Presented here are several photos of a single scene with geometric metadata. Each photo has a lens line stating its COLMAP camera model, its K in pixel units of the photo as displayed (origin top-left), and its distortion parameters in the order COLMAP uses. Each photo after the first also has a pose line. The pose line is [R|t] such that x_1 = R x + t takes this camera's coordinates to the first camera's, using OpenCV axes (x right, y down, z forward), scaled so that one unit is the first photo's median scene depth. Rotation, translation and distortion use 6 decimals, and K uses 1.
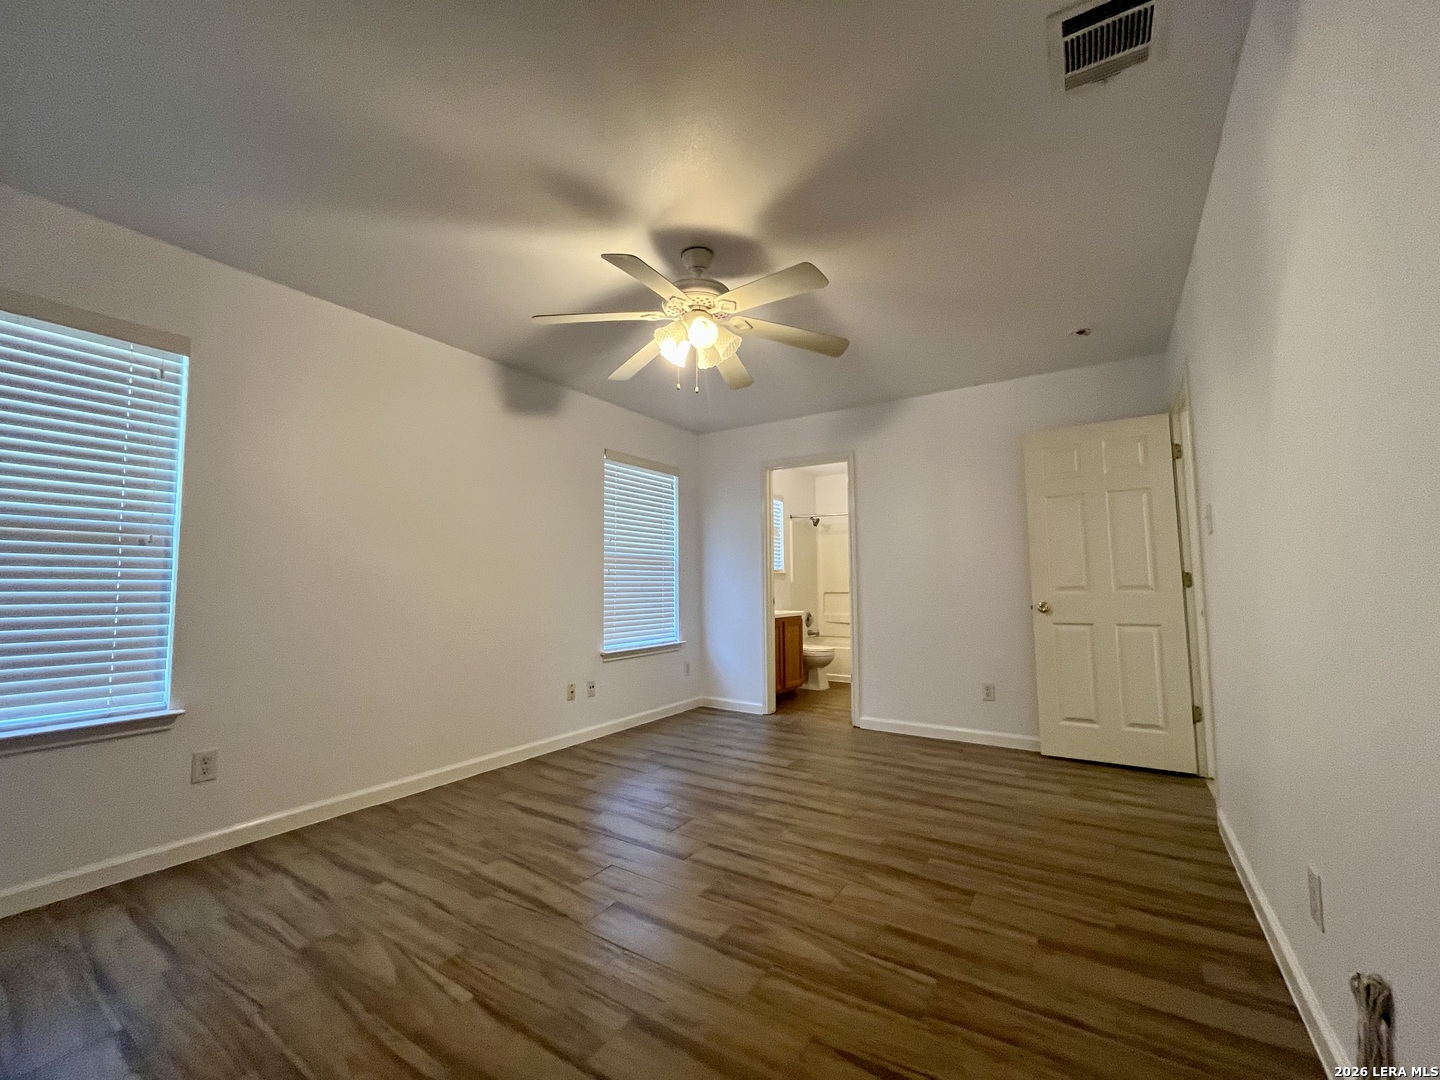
lens RADIAL K [[583.2, 0, 724.8], [0, 583.2, 541.6], [0, 0, 1]] dist [0.001643, -0.000358]
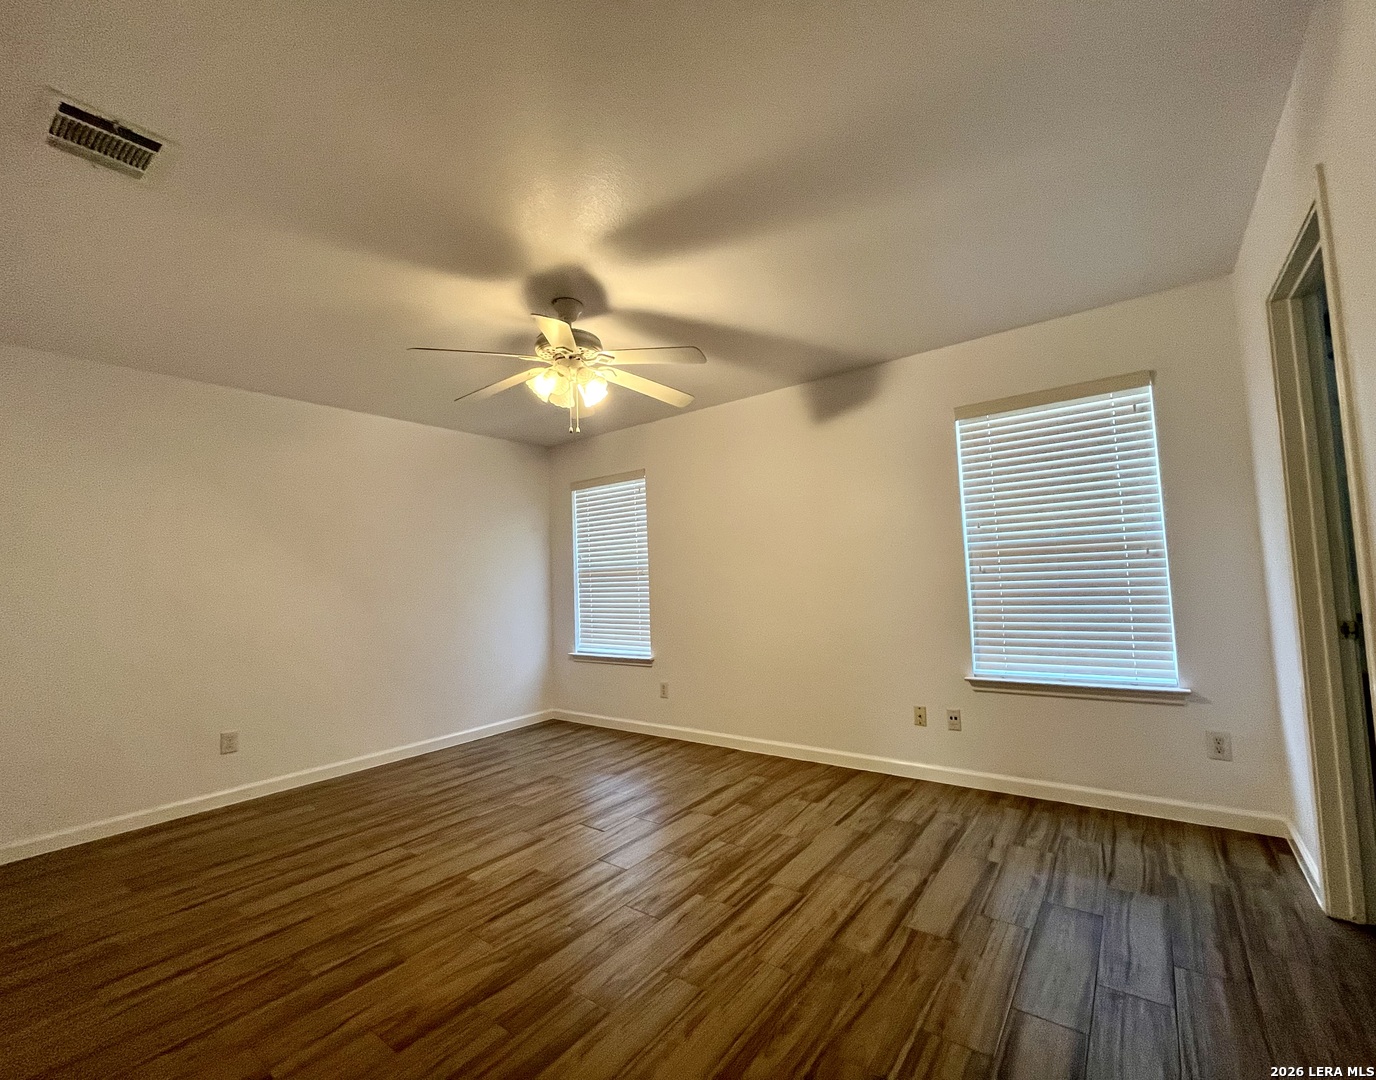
lens RADIAL K [[560.3, 0, 692.5], [0, 560.3, 547.0], [0, 0, 1]] dist [-0.001046, 0.000457]
pose [[-0.044009, -0.053010, -0.997624, 0.710935], [0.116024, 0.991563, -0.057807, 0.029809], [0.992271, -0.118292, -0.037488, 0.907060]]
